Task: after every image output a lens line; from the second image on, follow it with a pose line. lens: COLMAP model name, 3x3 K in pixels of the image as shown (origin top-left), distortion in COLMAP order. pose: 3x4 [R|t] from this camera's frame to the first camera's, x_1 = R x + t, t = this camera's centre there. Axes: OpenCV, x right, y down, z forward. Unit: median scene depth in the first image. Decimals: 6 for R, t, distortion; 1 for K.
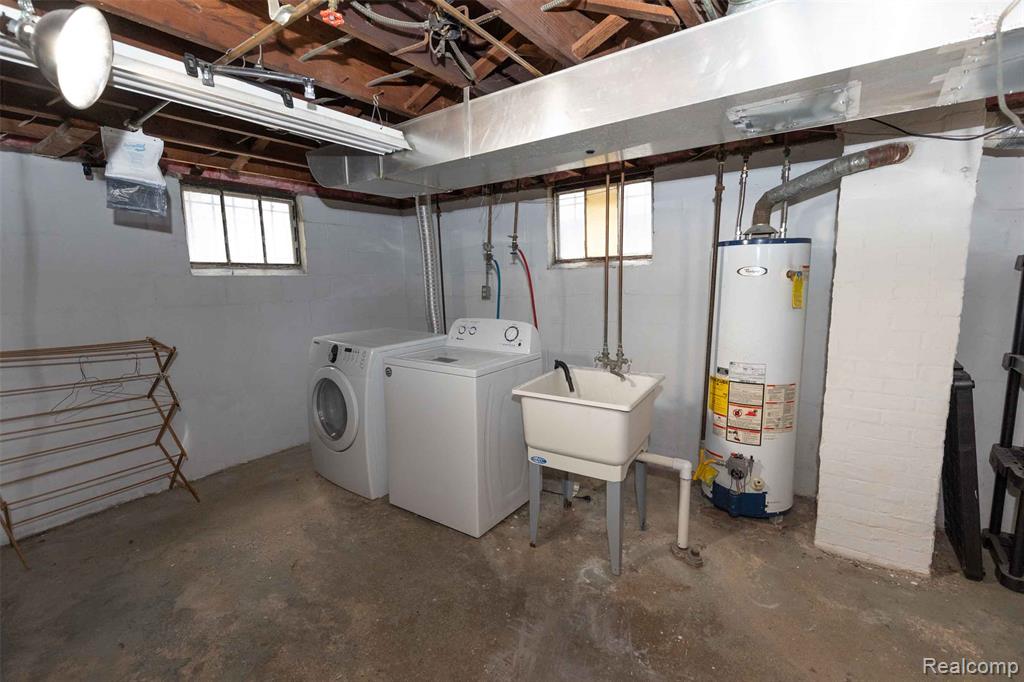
lens RADIAL K [[456.3, 0, 513.5], [0, 456.3, 338.3], [0, 0, 1]] dist [0.001264, -0.000208]
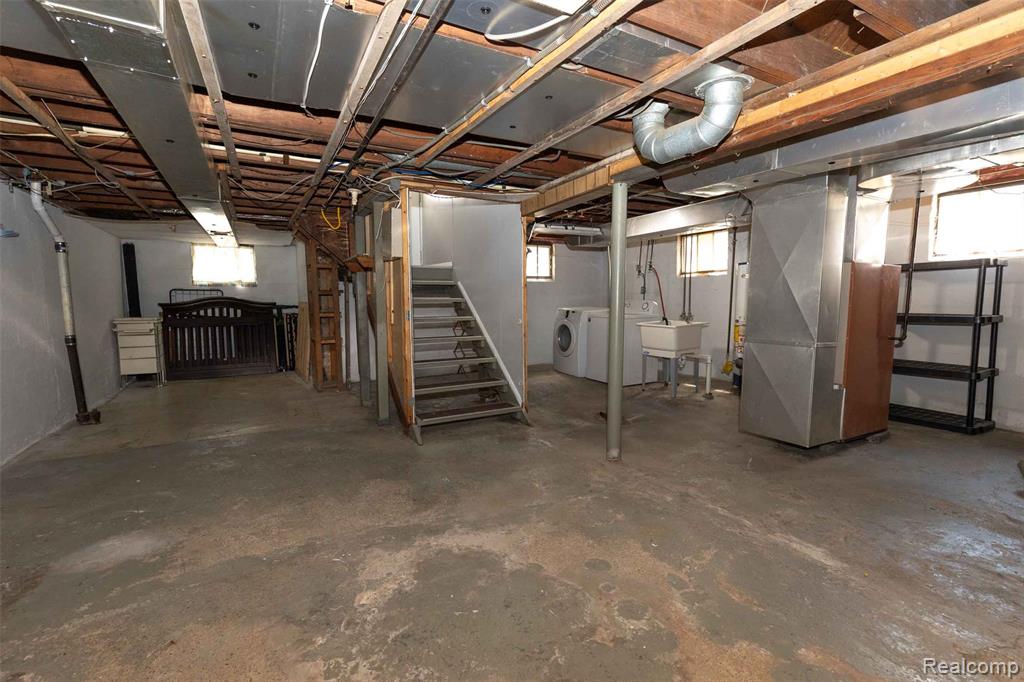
lens RADIAL K [[456.3, 0, 513.5], [0, 456.3, 338.3], [0, 0, 1]] dist [0.001264, -0.000208]
pose [[0.910502, 0.040633, -0.411503, 0.326543], [-0.052020, 0.998510, -0.016505, 0.211695], [0.410220, 0.036434, 0.911259, -1.250726]]
